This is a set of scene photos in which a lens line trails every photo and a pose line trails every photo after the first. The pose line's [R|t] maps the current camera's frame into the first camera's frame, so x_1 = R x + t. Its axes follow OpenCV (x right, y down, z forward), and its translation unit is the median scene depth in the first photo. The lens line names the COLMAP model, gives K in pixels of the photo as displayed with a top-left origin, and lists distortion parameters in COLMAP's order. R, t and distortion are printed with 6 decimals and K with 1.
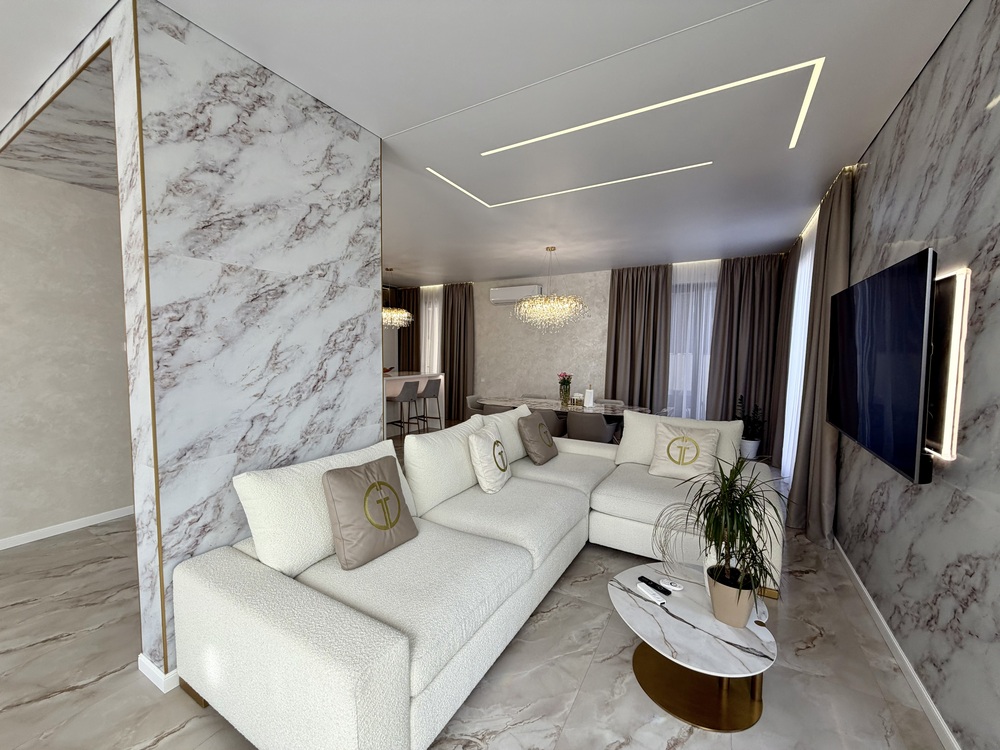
lens RADIAL K [[397.6, 0, 496.1], [0, 397.6, 374.6], [0, 0, 1]] dist [-0.000784, 0.000064]
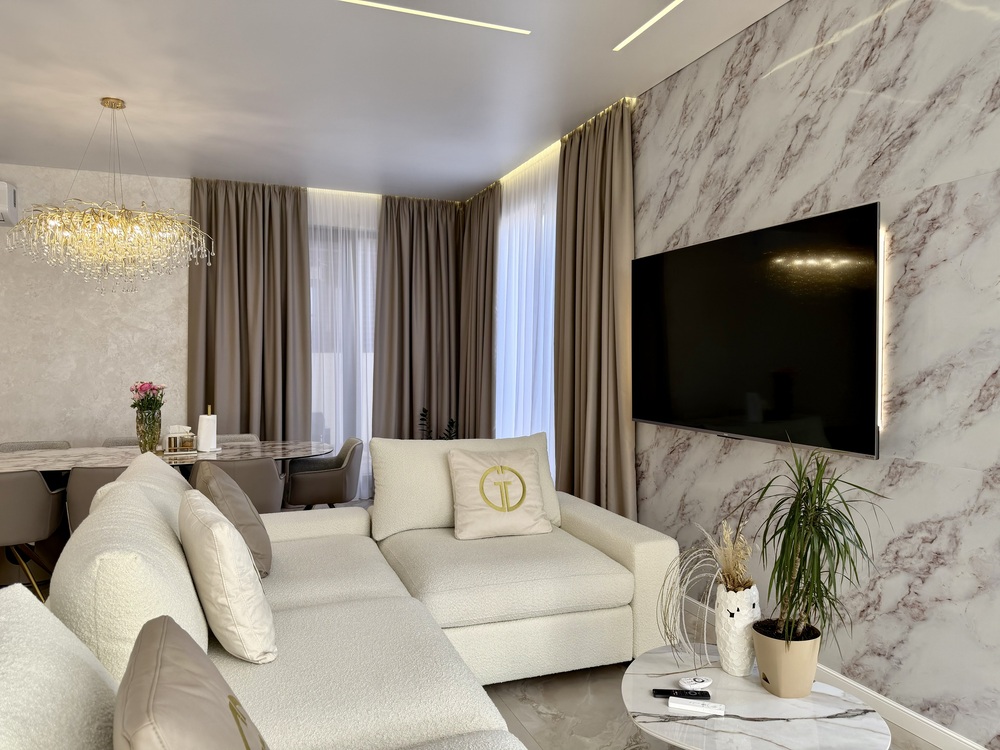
lens RADIAL K [[700.1, 0, 494.7], [0, 700.1, 377.7], [0, 0, 1]] dist [0.054724, -0.064767]
pose [[0.630077, -0.028836, 0.775997, -0.215031], [0.051223, 0.998677, -0.004481, 0.014542], [-0.774842, 0.042572, 0.630720, 0.186395]]
